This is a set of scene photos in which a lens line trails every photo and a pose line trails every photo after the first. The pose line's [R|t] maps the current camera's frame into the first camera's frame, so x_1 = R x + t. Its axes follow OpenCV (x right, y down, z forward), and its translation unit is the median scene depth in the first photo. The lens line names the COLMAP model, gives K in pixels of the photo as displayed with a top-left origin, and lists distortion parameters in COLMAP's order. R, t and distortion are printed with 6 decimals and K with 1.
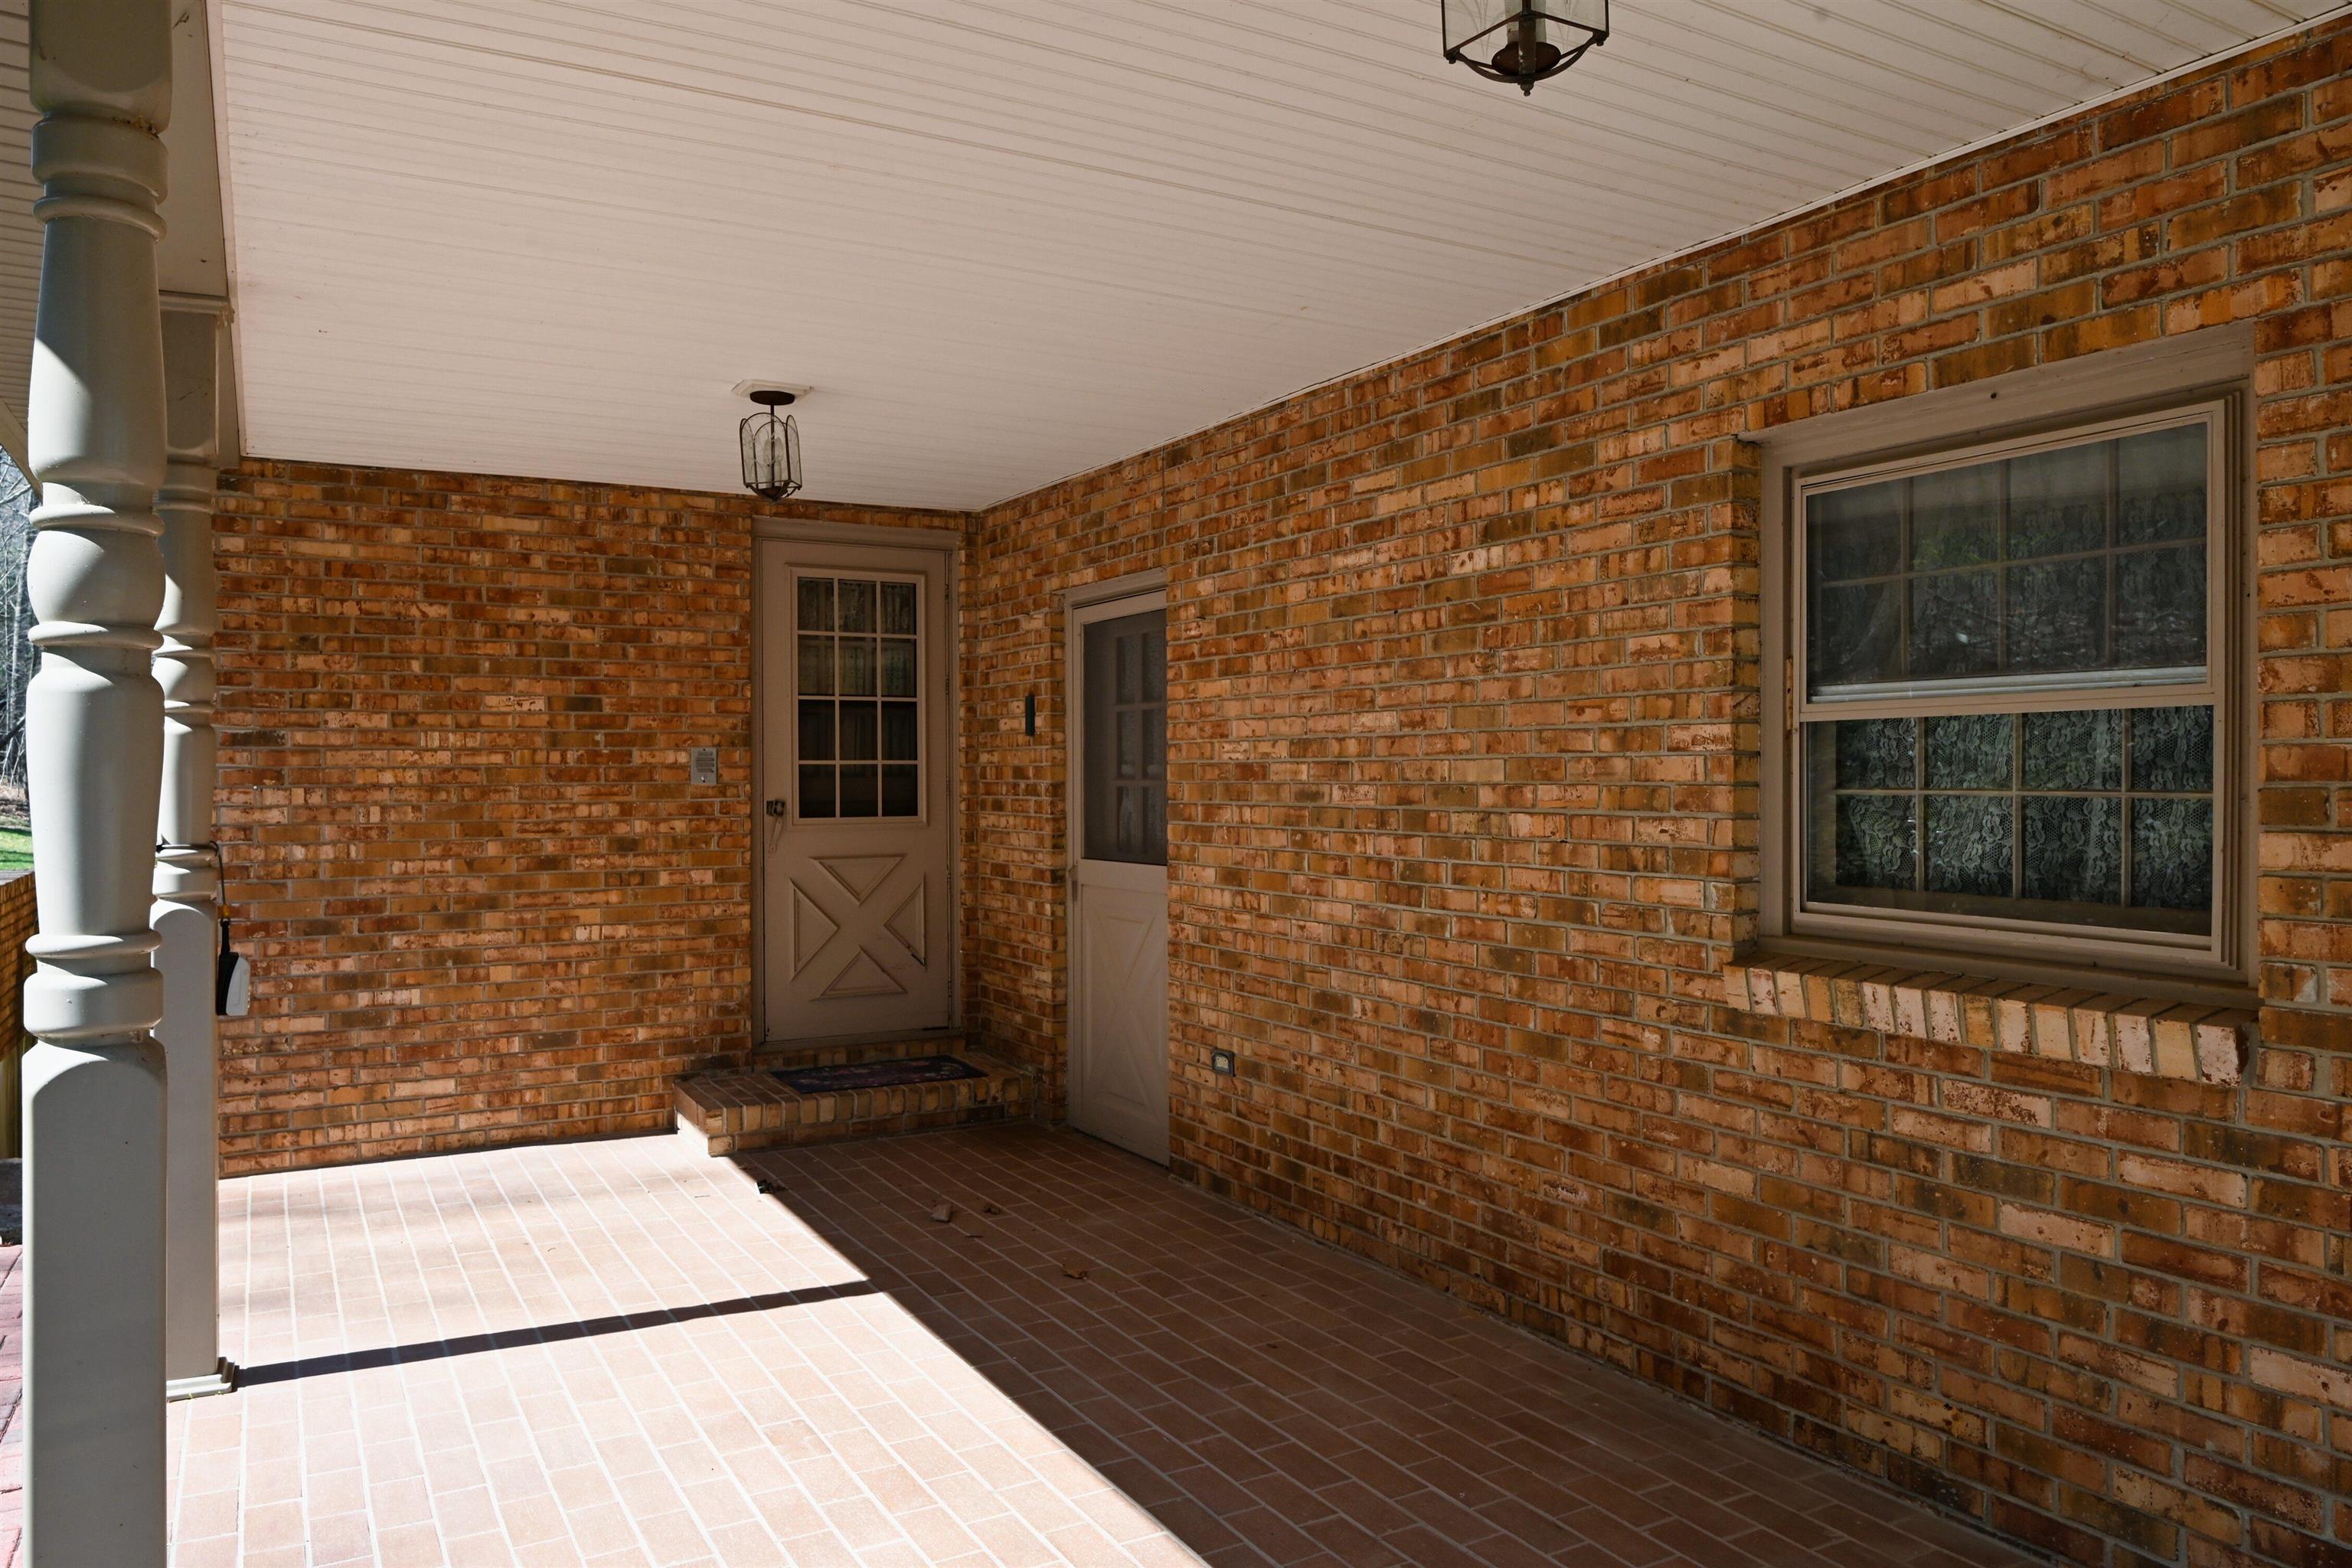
lens RADIAL K [[1580.1, 0, 1171.3], [0, 1580.1, 780.7], [0, 0, 1]] dist [-0.008828, -0.002372]
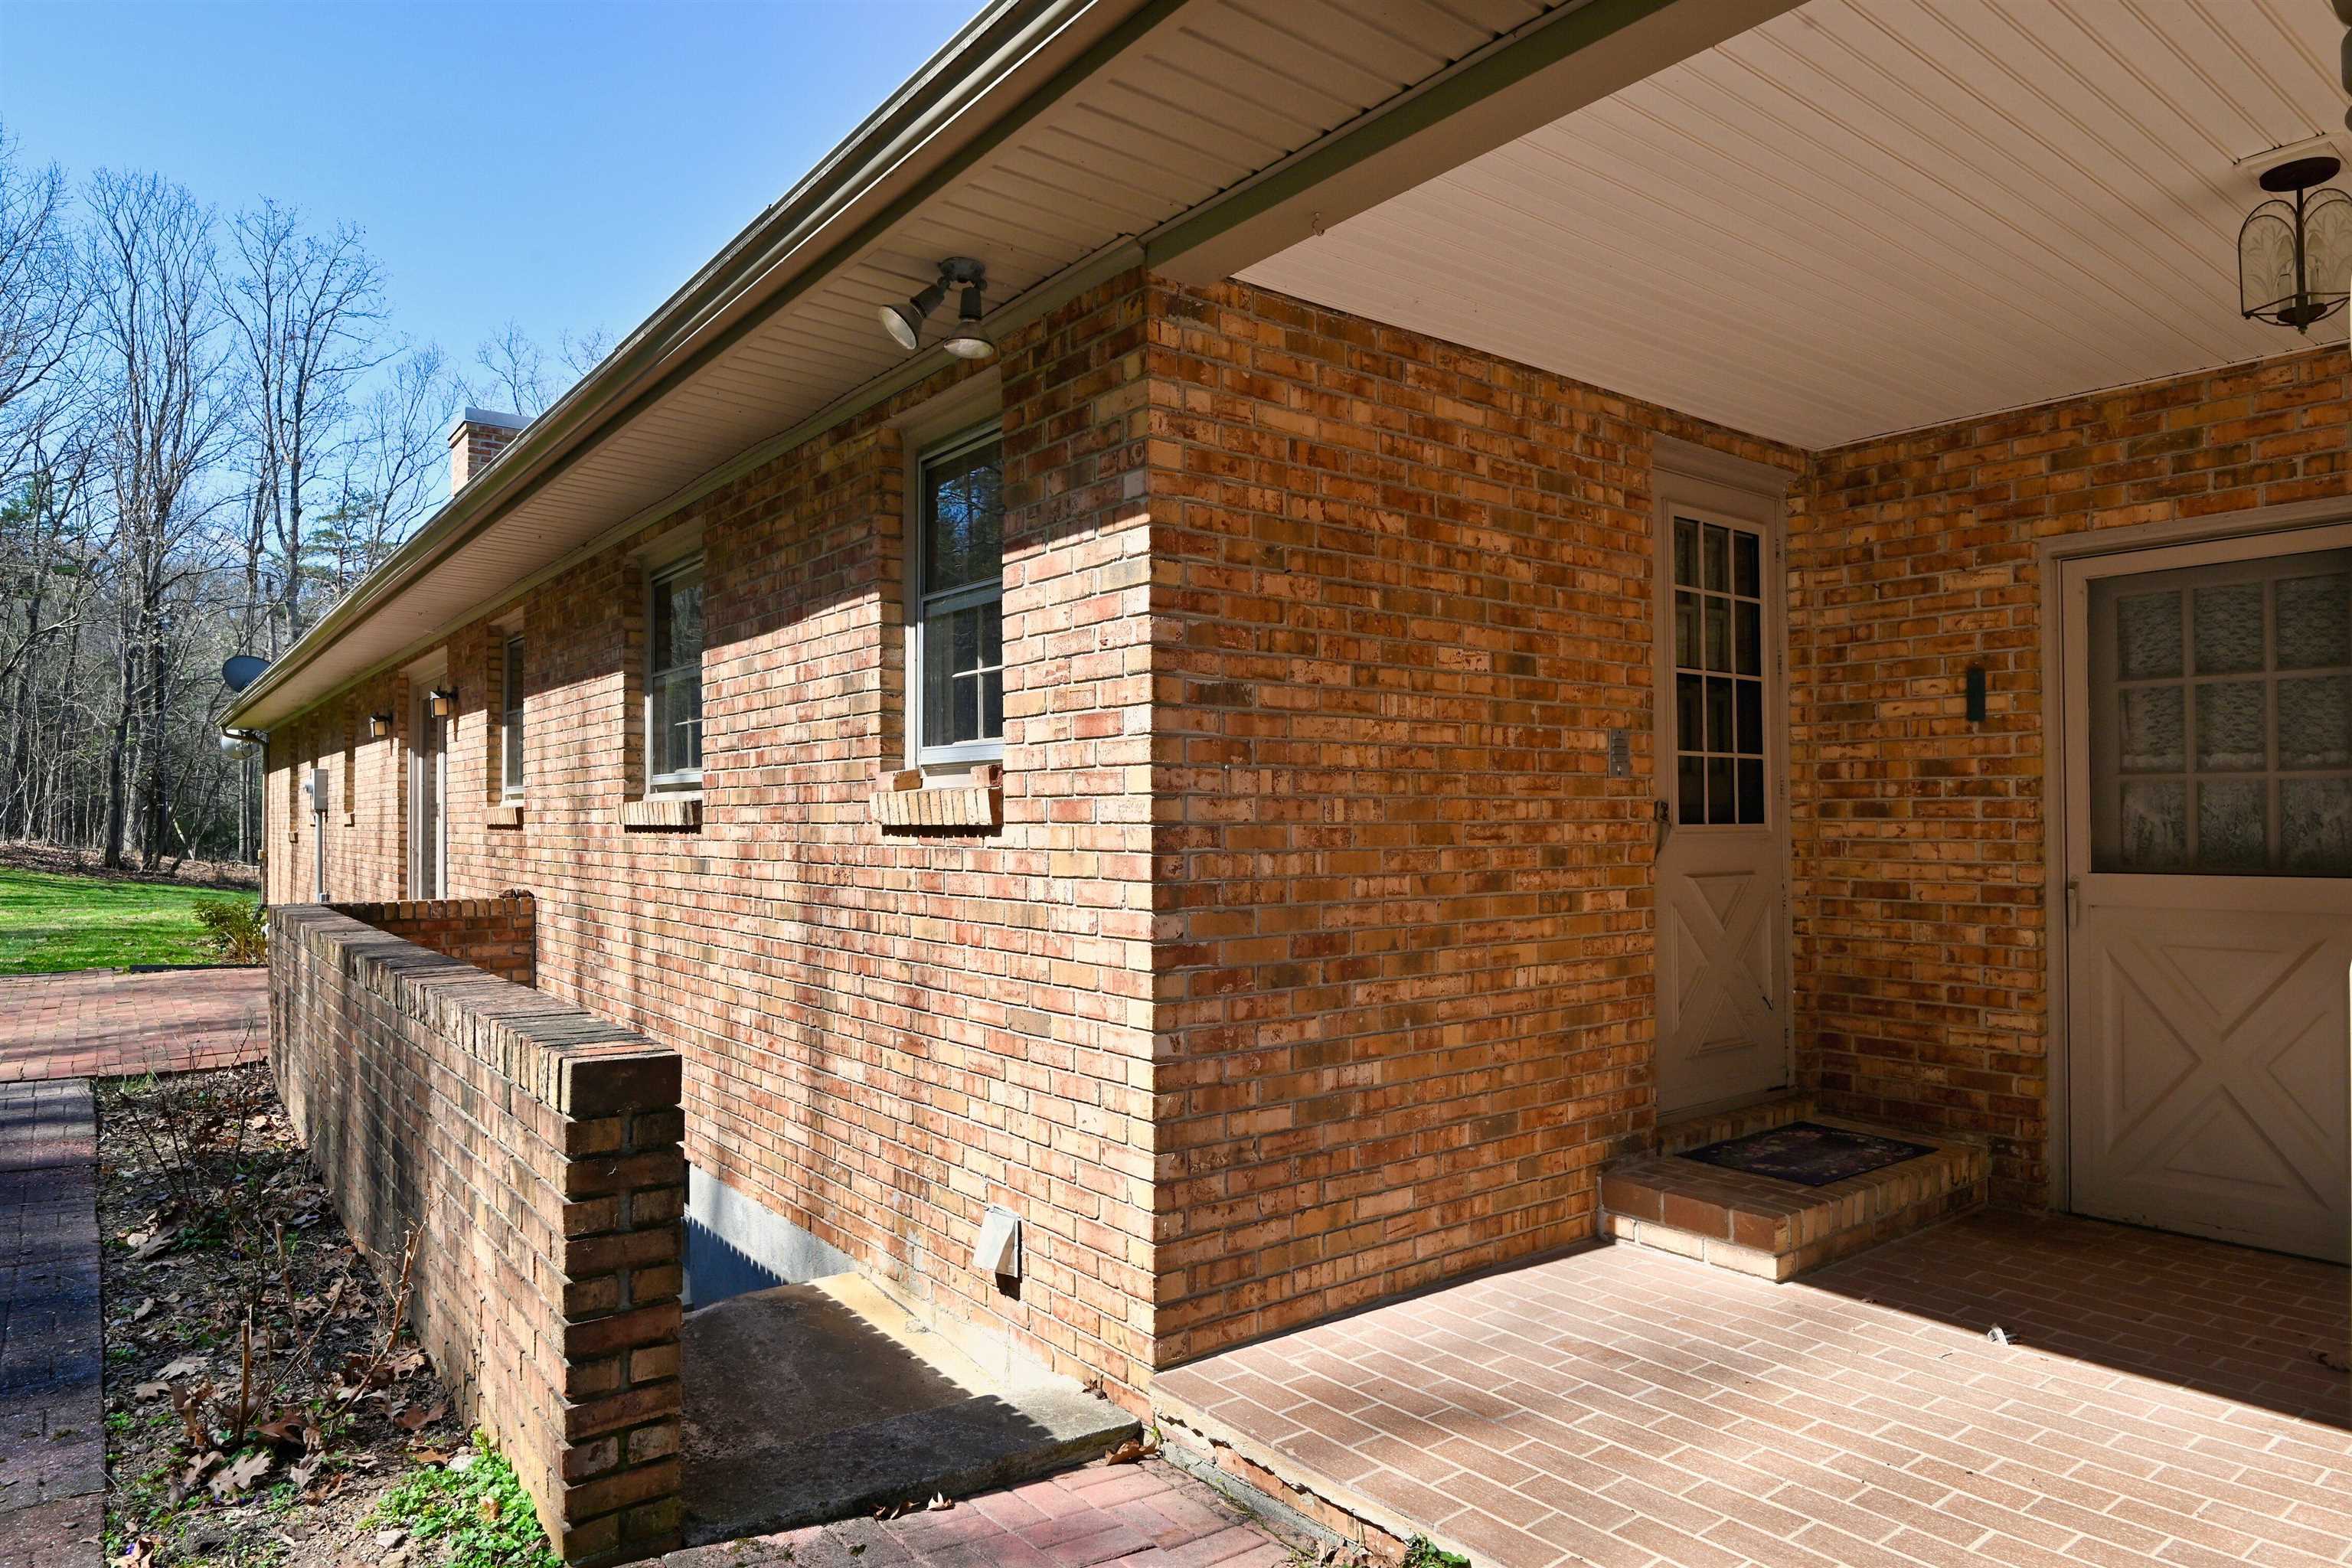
lens RADIAL K [[1422.1, 0, 1182.6], [0, 1422.1, 802.3], [0, 0, 1]] dist [-0.003848, -0.000885]
pose [[0.987391, 0.004766, 0.158231, -0.650064], [-0.002410, 0.999883, -0.015081, 0.026542], [-0.158285, 0.014509, 0.987287, 0.382269]]
